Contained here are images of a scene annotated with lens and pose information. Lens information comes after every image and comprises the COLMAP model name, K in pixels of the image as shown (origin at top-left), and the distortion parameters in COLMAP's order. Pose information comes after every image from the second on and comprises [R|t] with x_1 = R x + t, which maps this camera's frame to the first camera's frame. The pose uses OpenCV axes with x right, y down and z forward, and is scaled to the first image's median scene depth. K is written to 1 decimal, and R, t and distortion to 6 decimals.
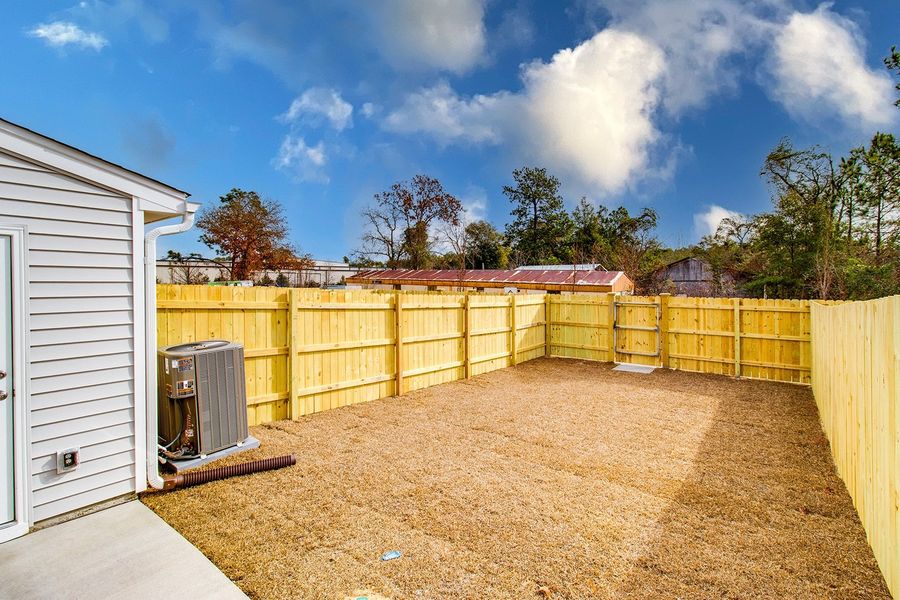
lens RADIAL K [[418.6, 0, 457.6], [0, 418.6, 291.0], [0, 0, 1]] dist [0.002208, -0.000467]
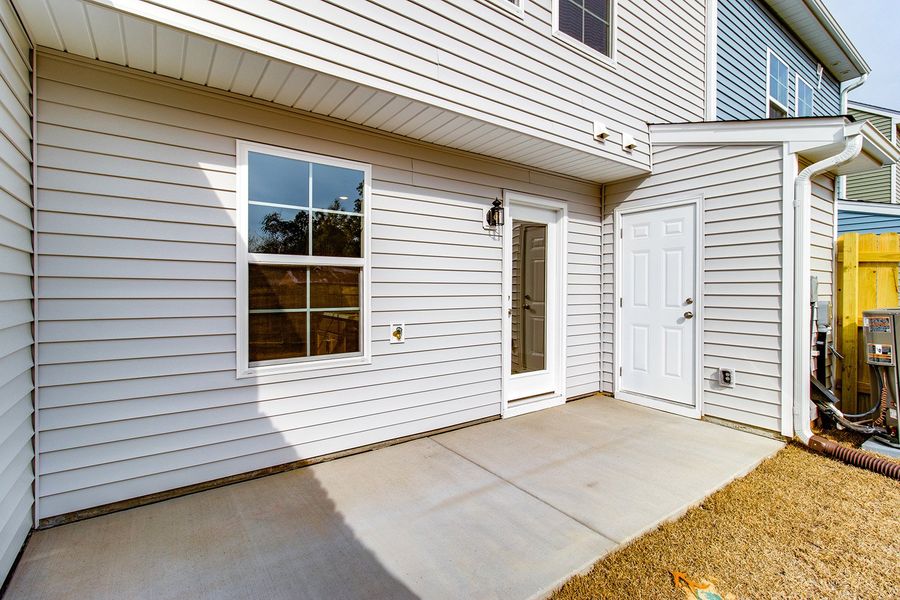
lens RADIAL K [[418.6, 0, 457.6], [0, 418.6, 291.0], [0, 0, 1]] dist [0.002208, -0.000467]
pose [[-0.276220, 0.009042, -0.961052, 0.423319], [-0.007375, 0.999906, 0.011527, 0.128514], [0.961066, 0.010272, -0.276127, 0.524527]]
